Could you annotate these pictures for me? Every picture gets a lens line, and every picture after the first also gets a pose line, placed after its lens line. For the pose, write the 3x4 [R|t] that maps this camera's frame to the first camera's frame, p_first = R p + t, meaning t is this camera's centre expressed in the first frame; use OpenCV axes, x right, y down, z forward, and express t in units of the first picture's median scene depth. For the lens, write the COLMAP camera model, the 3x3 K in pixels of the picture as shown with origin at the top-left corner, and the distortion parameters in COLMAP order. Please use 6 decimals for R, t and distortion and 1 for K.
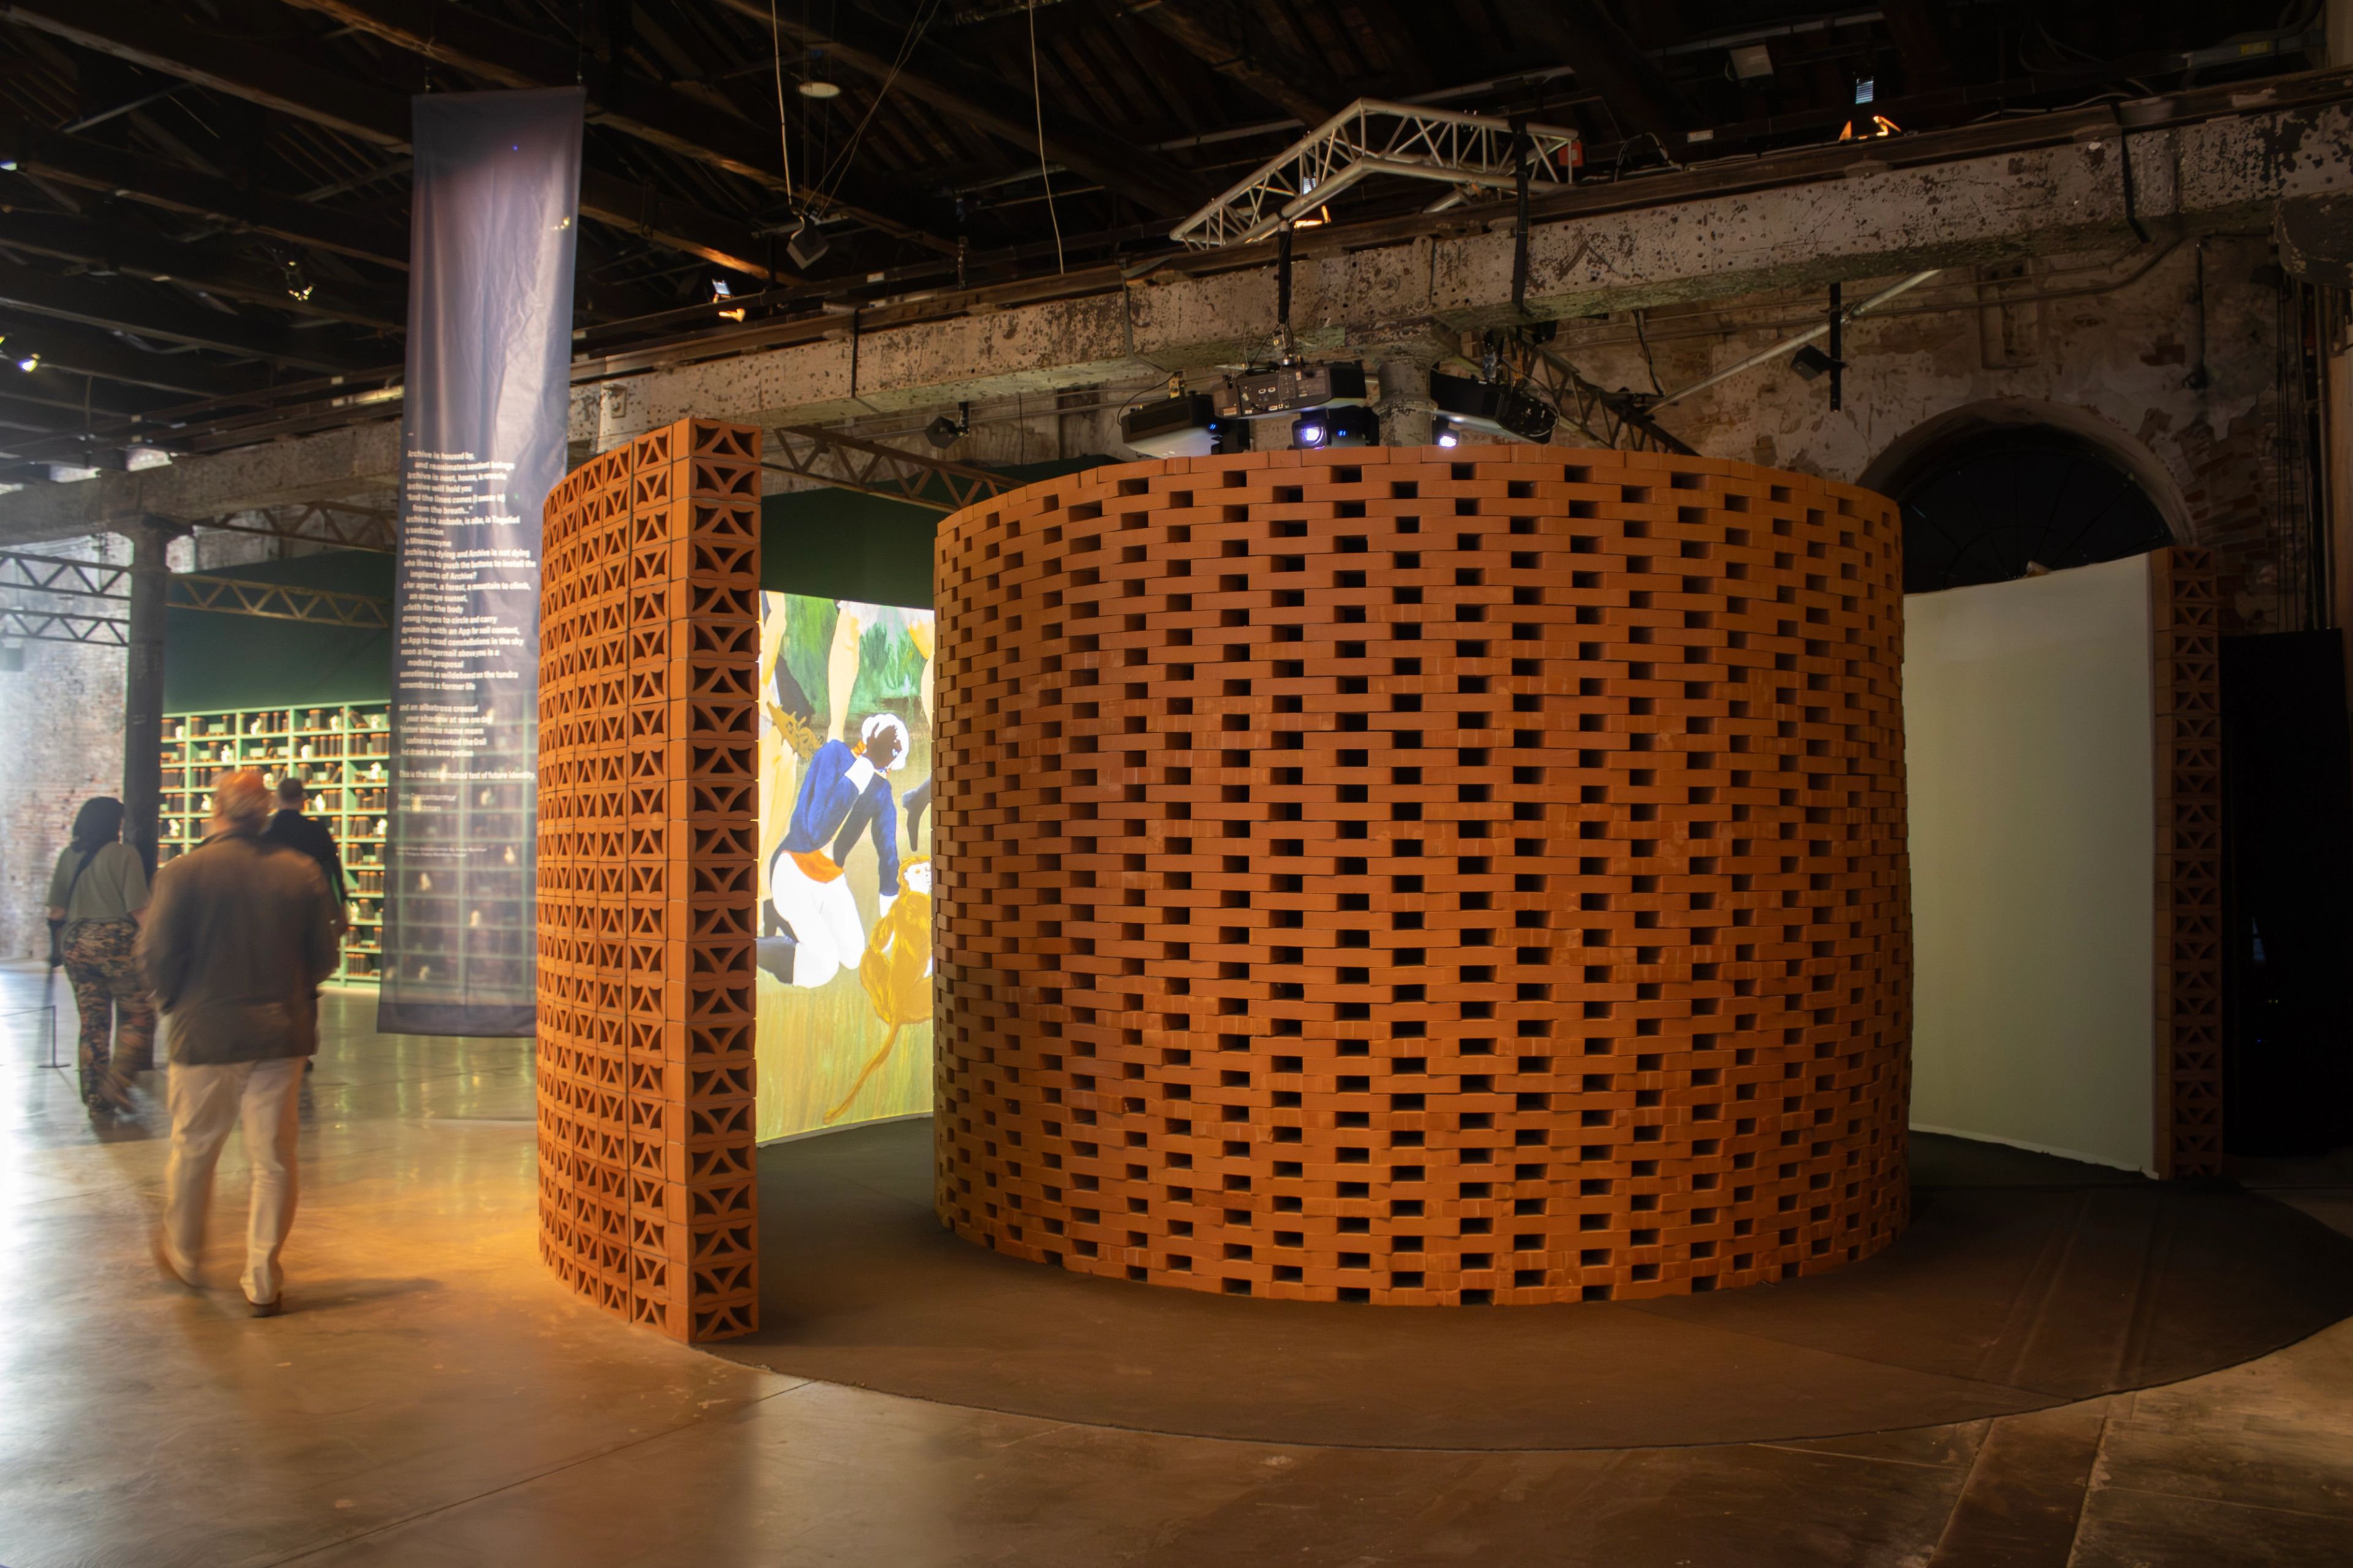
lens RADIAL K [[2207.5, 0, 1176.5], [0, 2207.5, 784.0], [0, 0, 1]] dist [-0.202181, 0.205686]
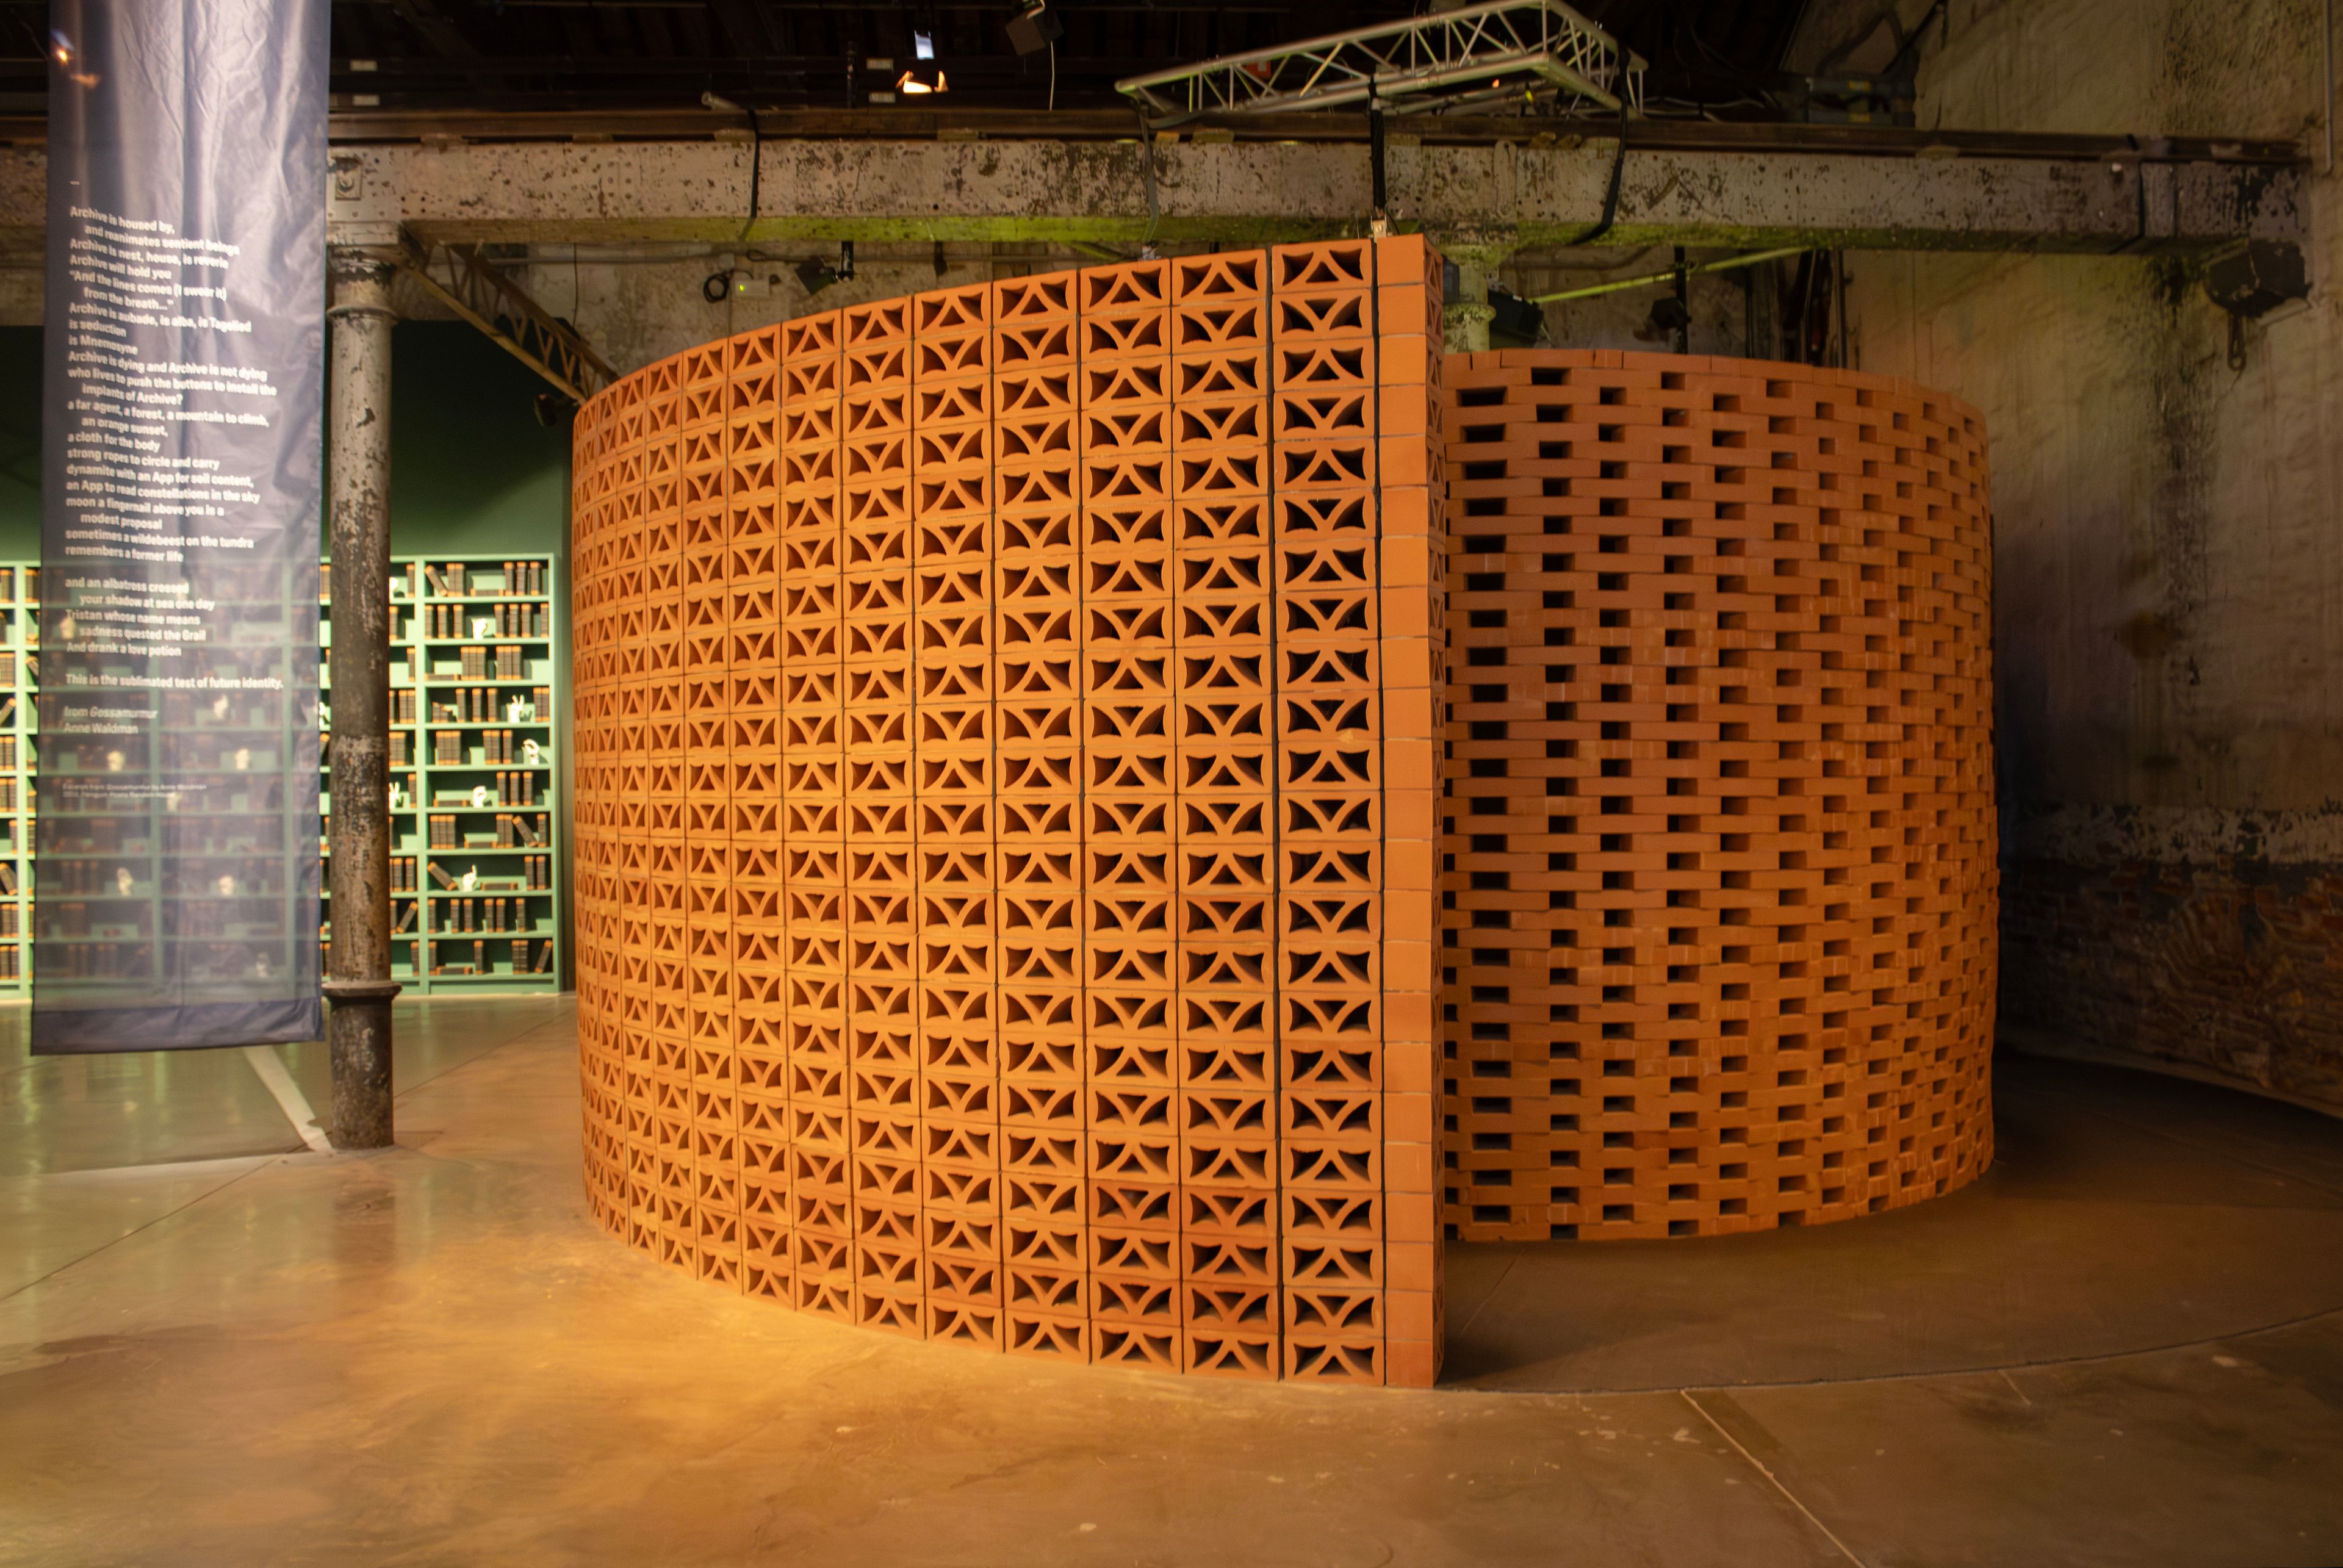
lens RADIAL K [[2198.1, 0, 1171.5], [0, 2198.1, 784.0], [0, 0, 1]] dist [-0.202181, 0.205686]
pose [[0.802841, -0.013173, 0.596048, -0.498323], [-0.006775, 0.999490, 0.031214, 0.005206], [-0.596155, -0.029098, 0.802342, 0.264869]]
